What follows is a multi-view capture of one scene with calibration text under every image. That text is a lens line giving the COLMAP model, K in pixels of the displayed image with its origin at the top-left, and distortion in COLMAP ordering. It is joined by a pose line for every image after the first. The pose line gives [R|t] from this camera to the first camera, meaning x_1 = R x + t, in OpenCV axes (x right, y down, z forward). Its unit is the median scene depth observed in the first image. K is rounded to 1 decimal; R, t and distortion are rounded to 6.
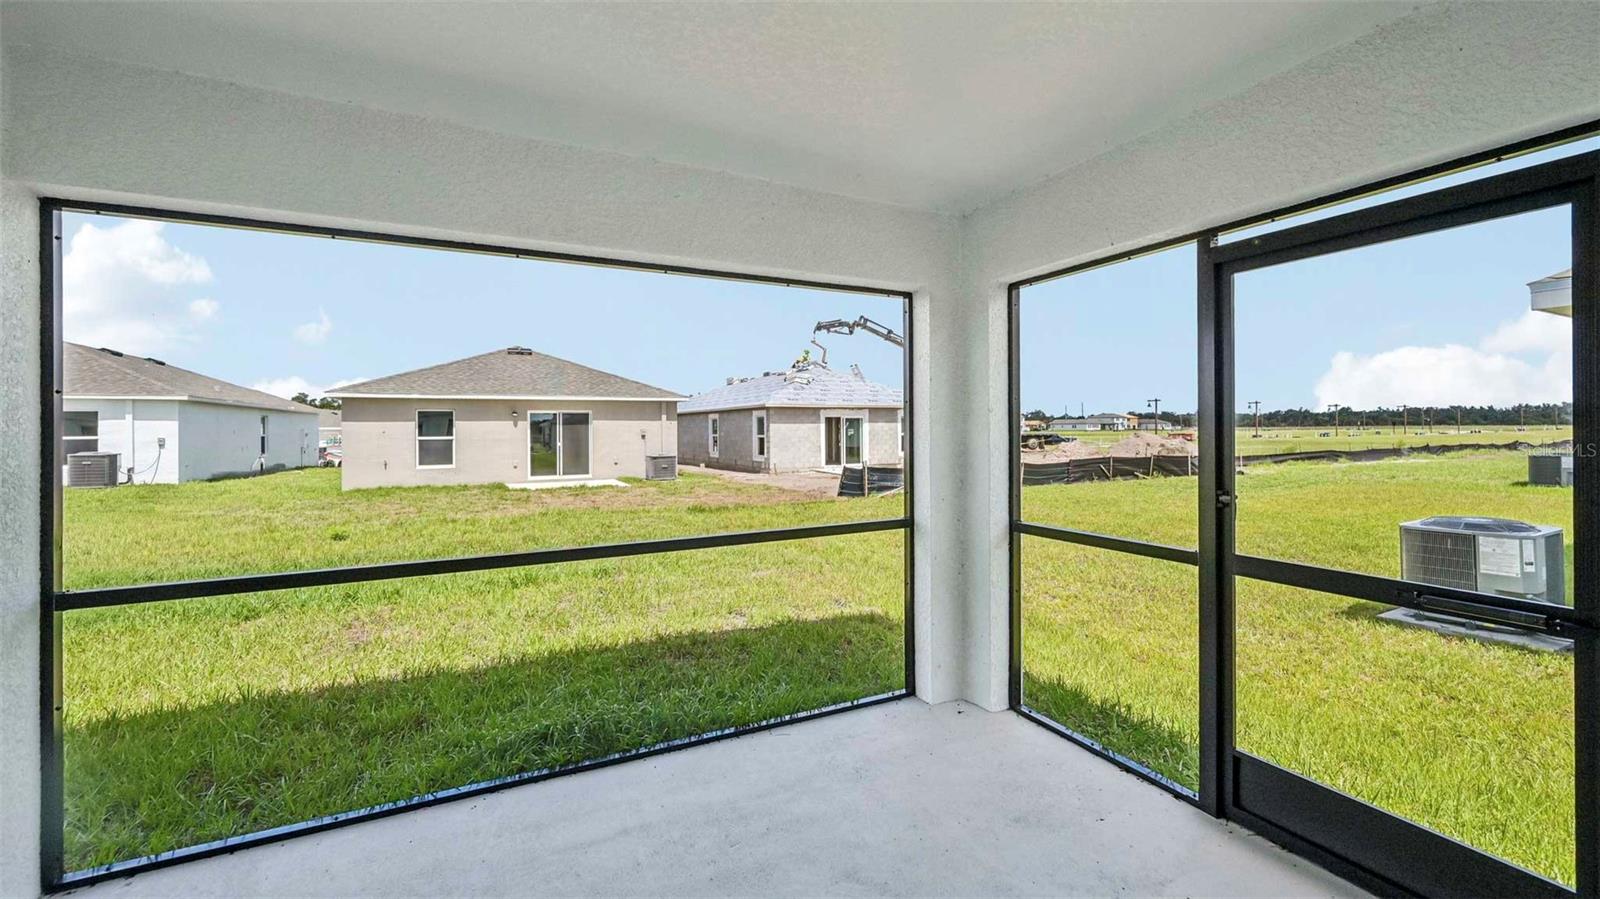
lens RADIAL K [[647.3, 0, 805.4], [0, 647.3, 441.4], [0, 0, 1]] dist [-0.000920, -0.000278]
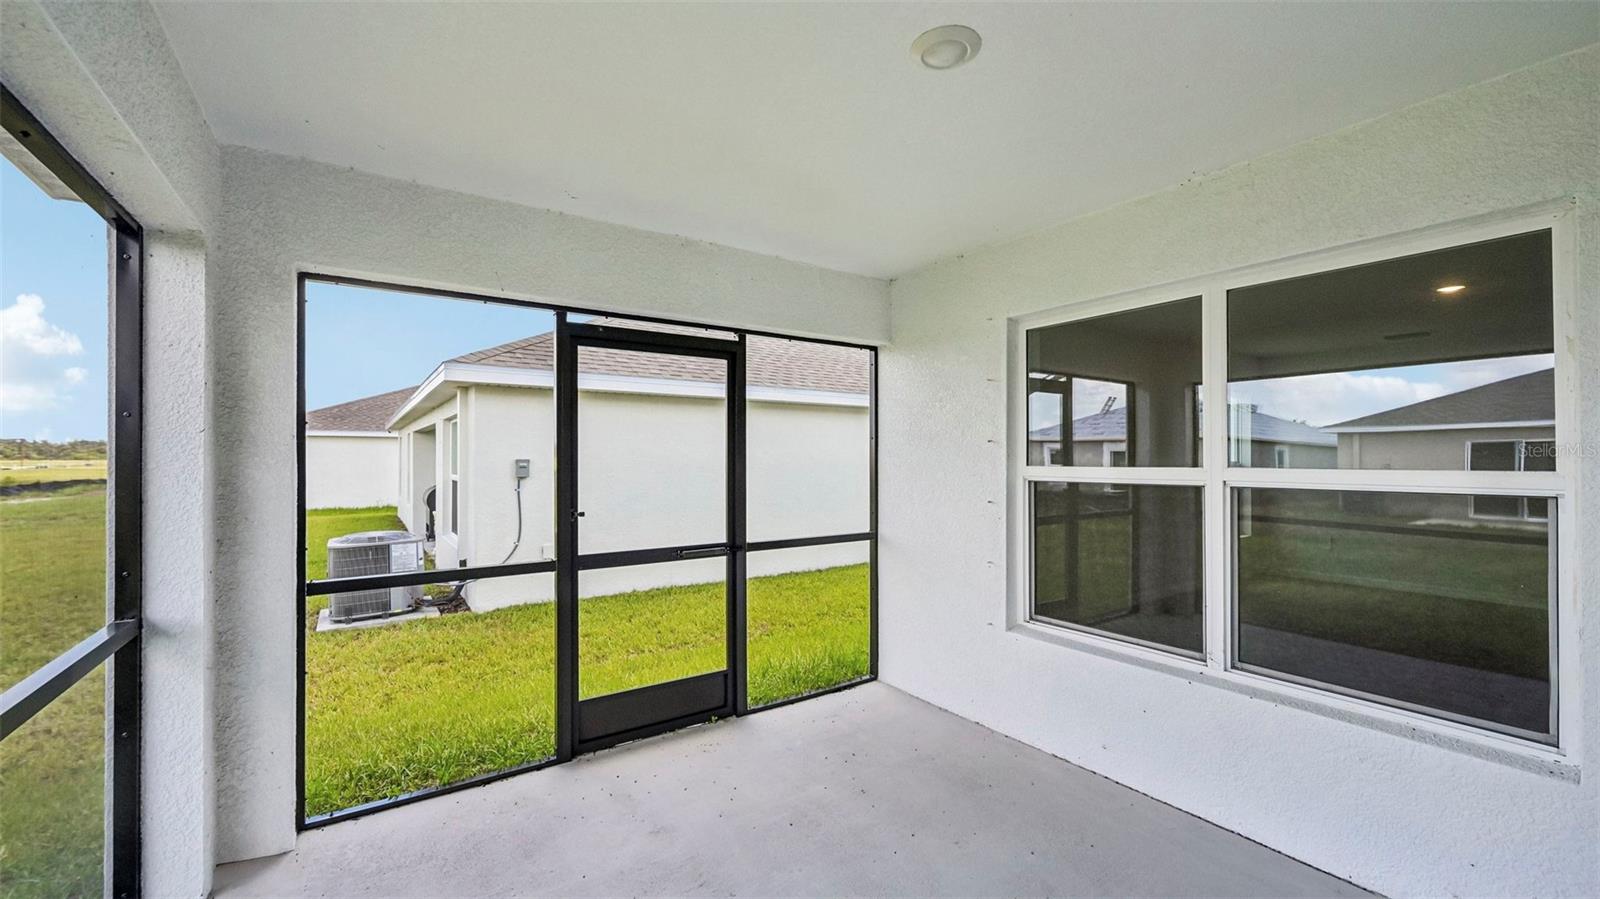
lens RADIAL K [[642.6, 0, 803.6], [0, 642.6, 456.3], [0, 0, 1]] dist [-0.001301, -0.000051]
pose [[-0.138346, 0.008624, 0.990346, -0.633179], [0.022924, 0.999722, -0.005503, -0.009025], [-0.990119, 0.021942, -0.138506, 0.629278]]
